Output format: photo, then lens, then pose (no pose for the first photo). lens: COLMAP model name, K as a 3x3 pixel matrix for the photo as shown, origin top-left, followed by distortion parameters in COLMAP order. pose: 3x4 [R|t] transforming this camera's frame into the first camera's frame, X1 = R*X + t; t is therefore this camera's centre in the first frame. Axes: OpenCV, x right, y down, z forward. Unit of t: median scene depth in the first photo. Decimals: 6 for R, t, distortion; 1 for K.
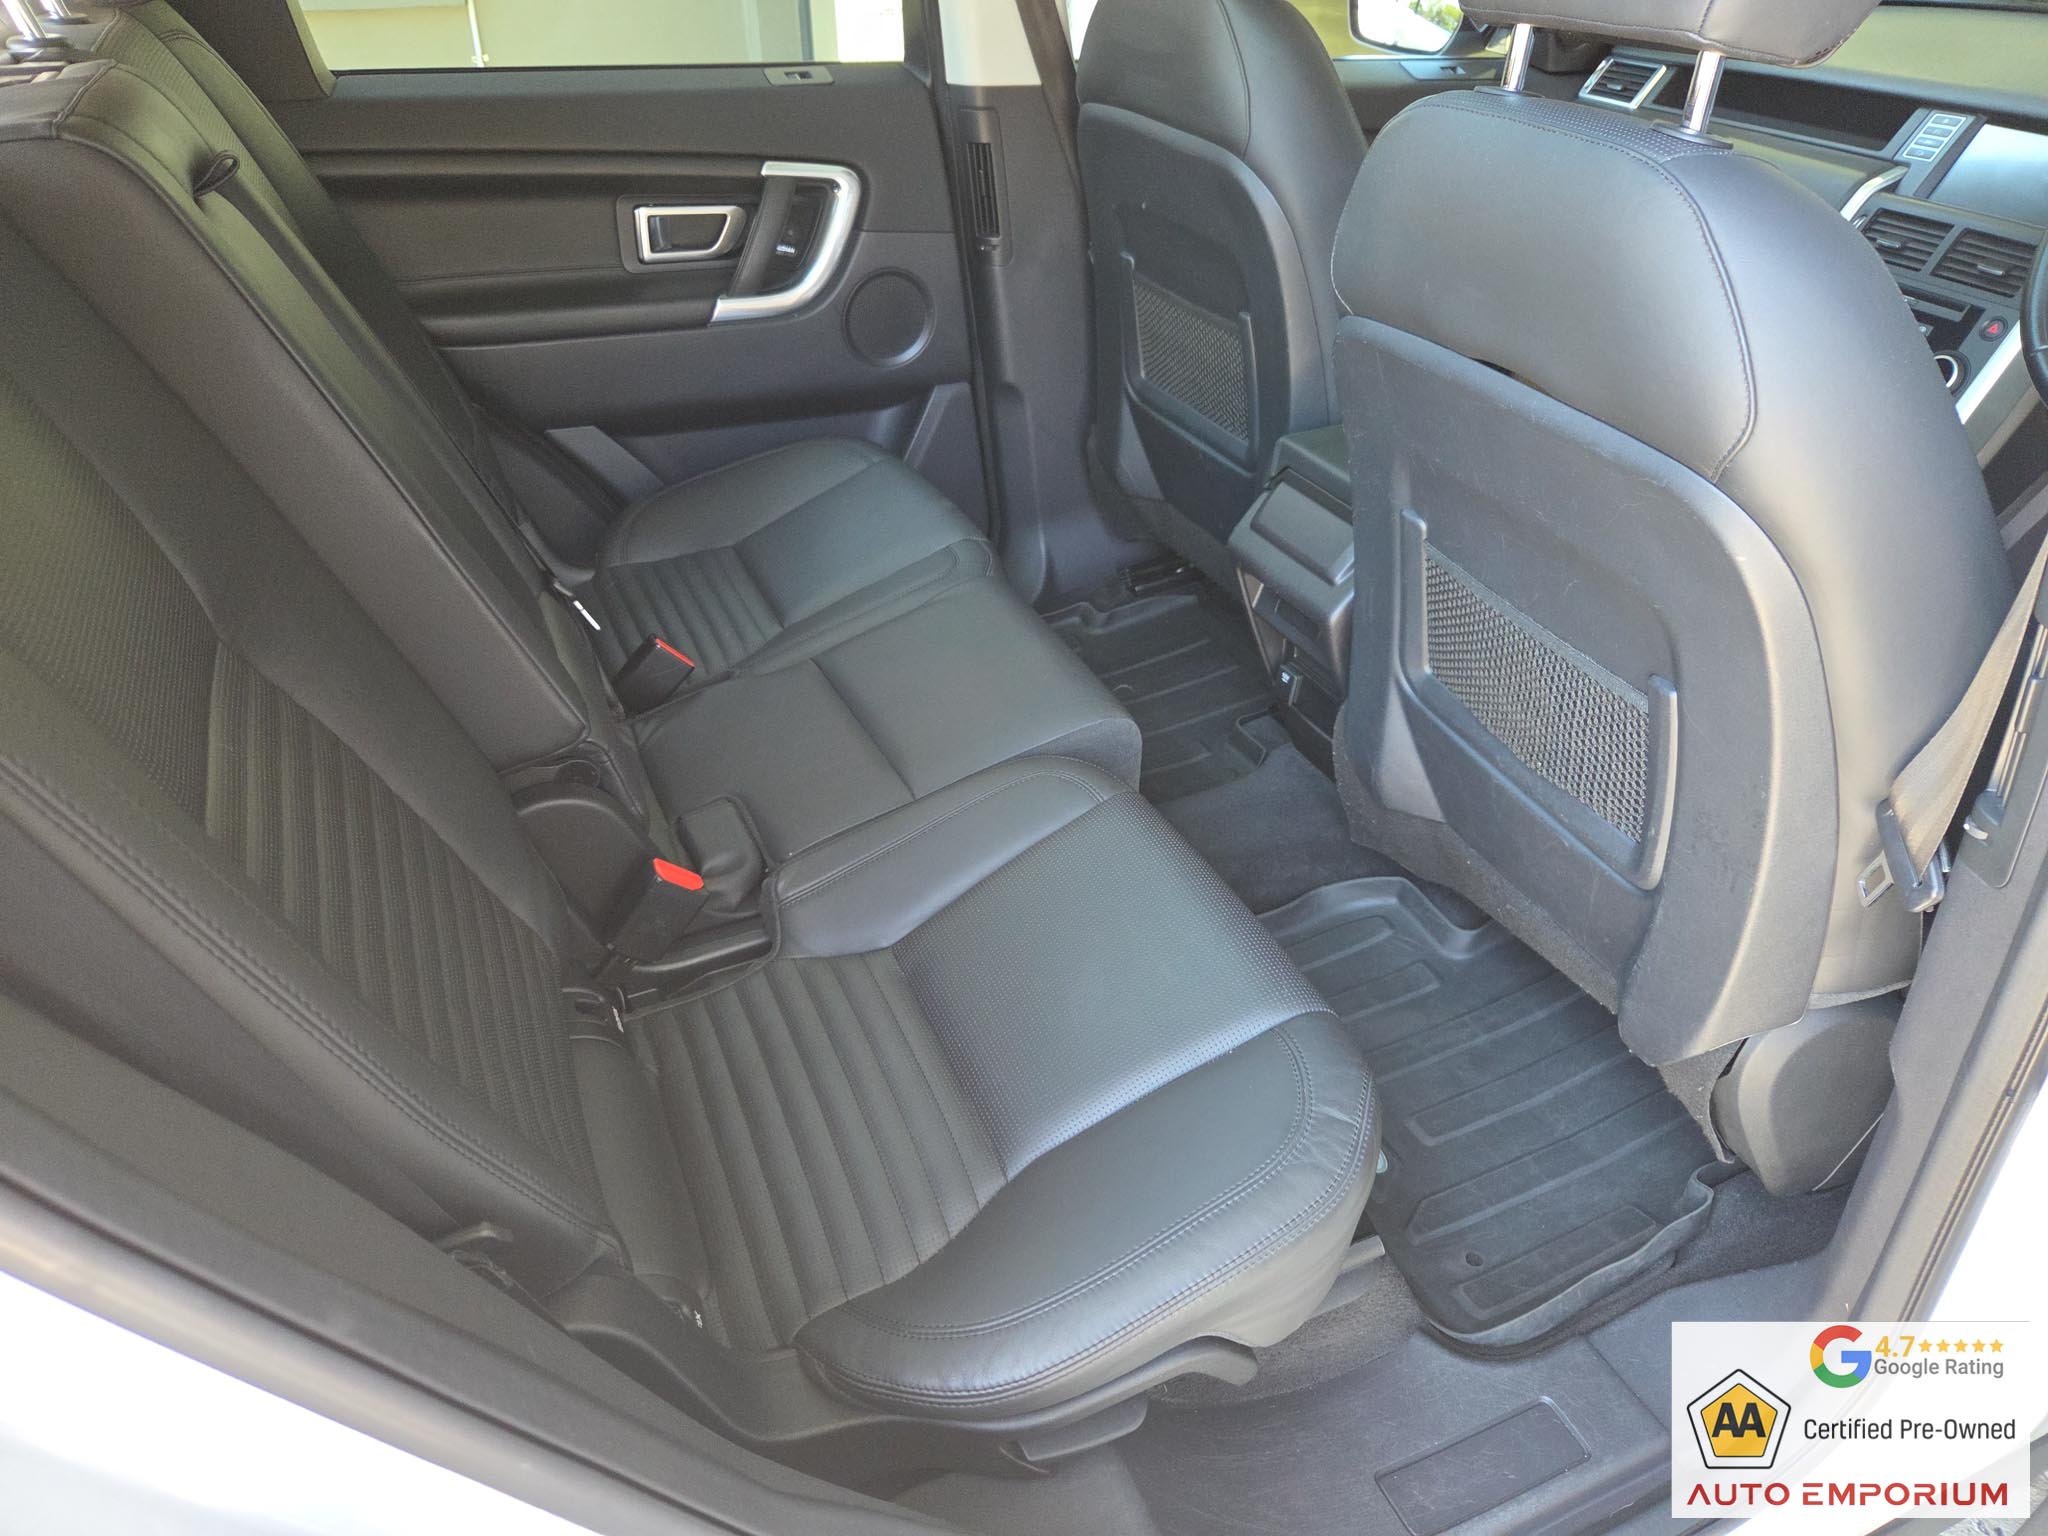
lens RADIAL K [[1383.2, 0, 994.9], [0, 1383.2, 766.1], [0, 0, 1]] dist [0.058227, -0.036942]
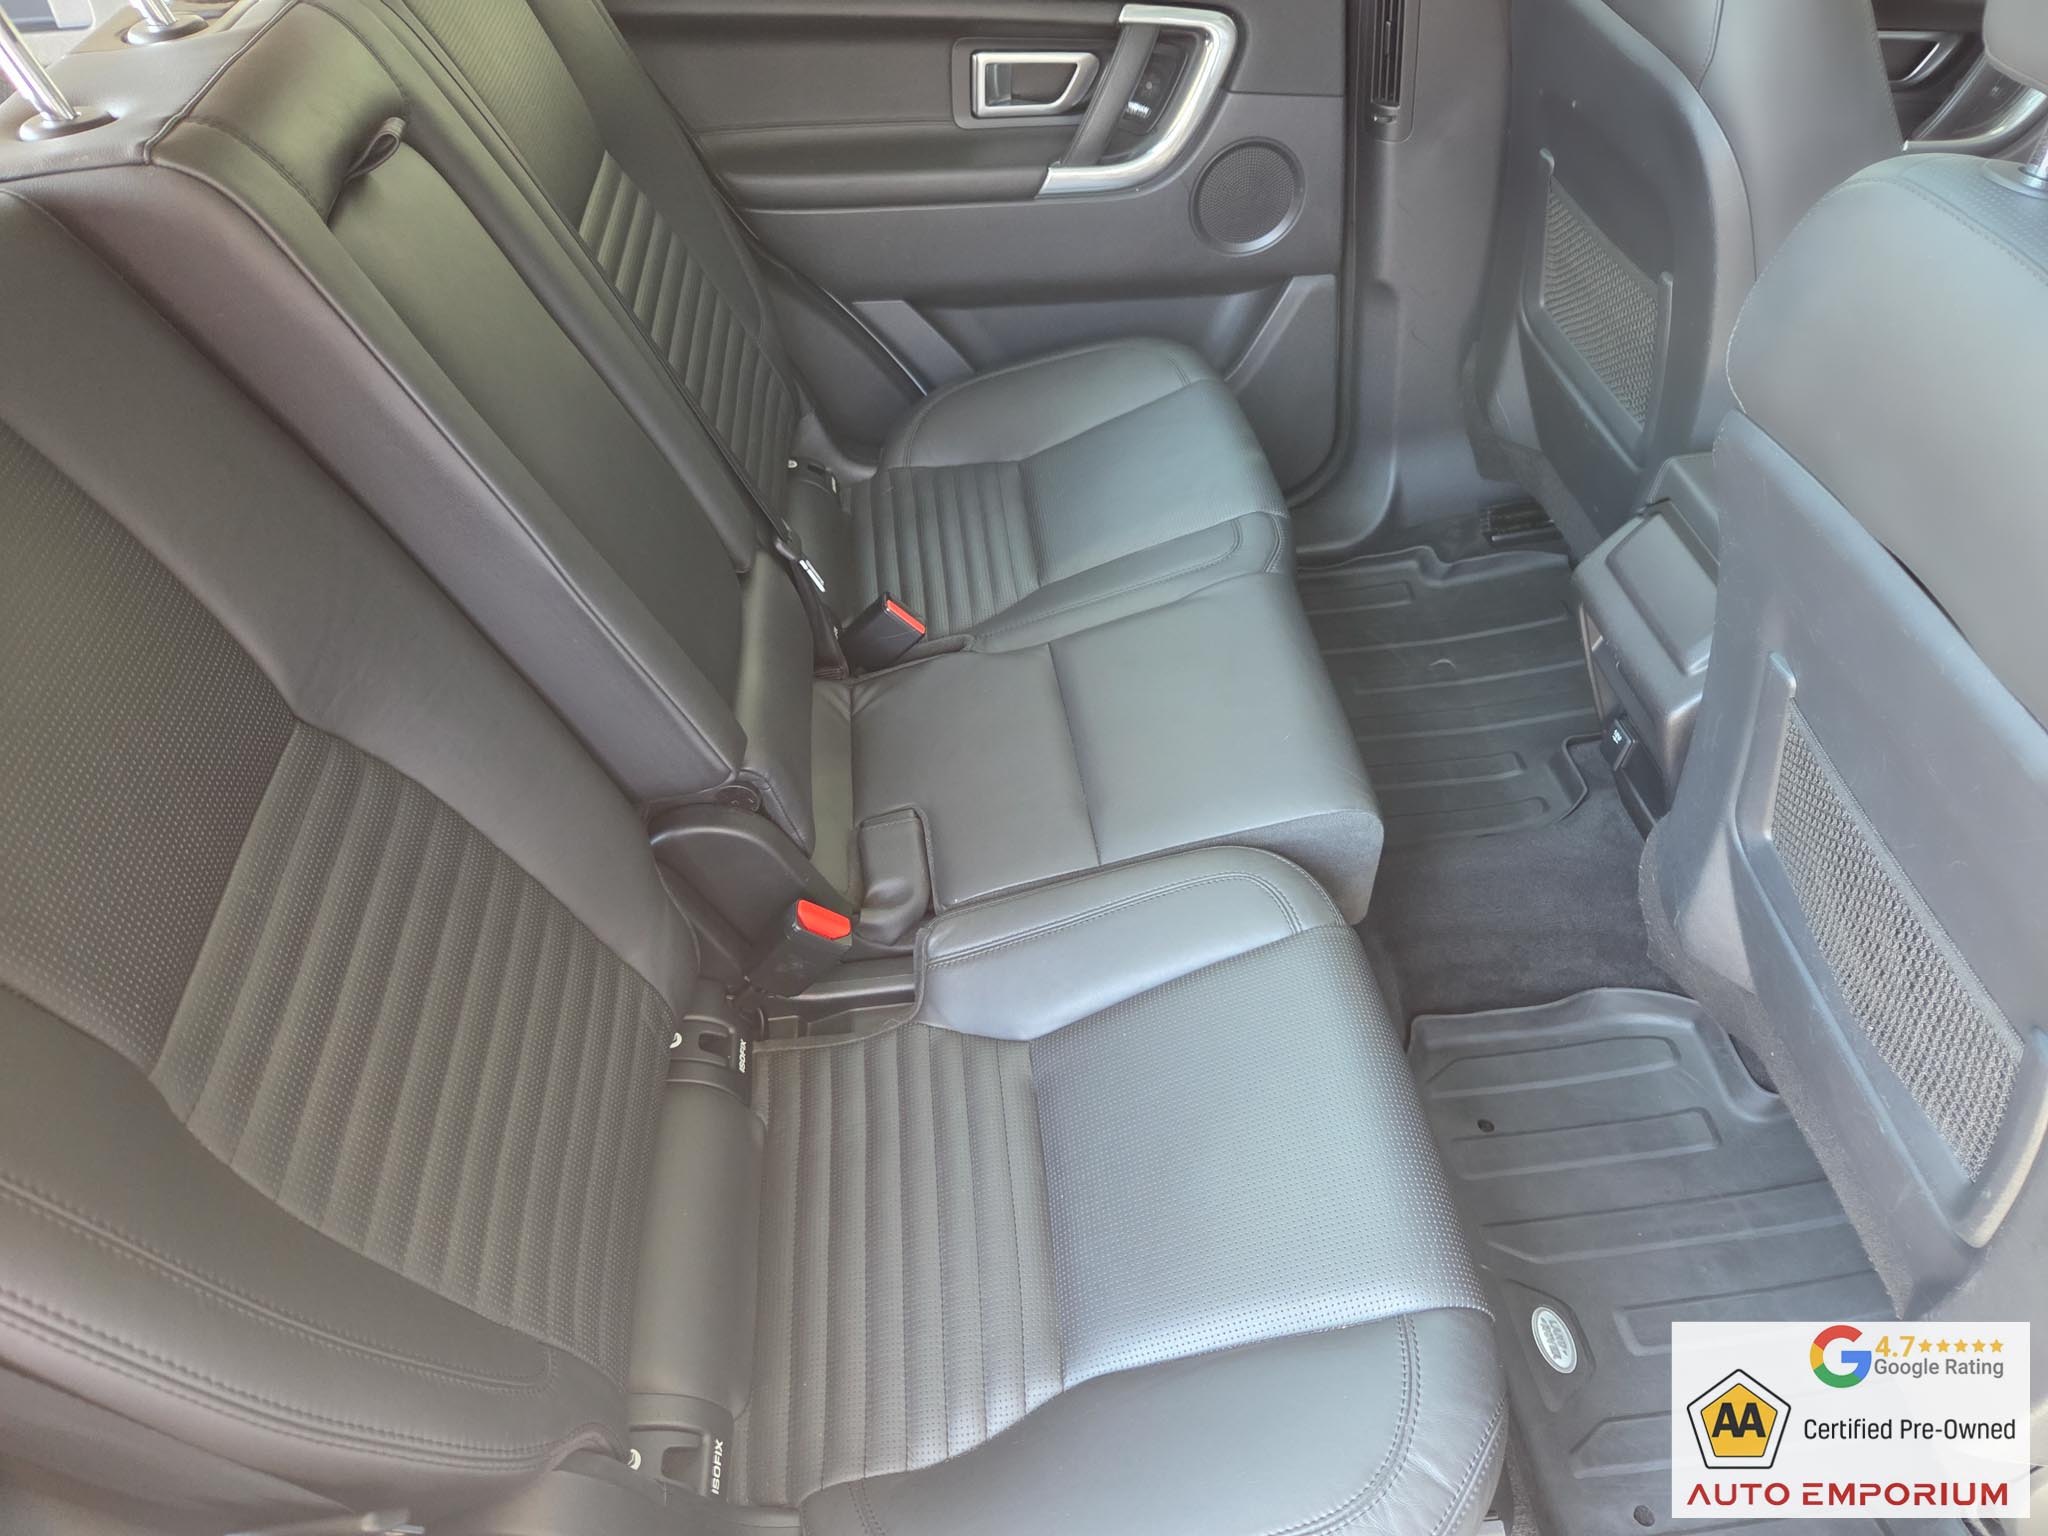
lens RADIAL K [[1368.8, 0, 1019.1], [0, 1368.8, 762.4], [0, 0, 1]] dist [0.057029, -0.046421]
pose [[0.951375, 0.192074, -0.240819, 0.073755], [-0.143187, 0.967945, 0.206350, -0.170961], [0.272734, -0.161834, 0.948381, 0.124482]]
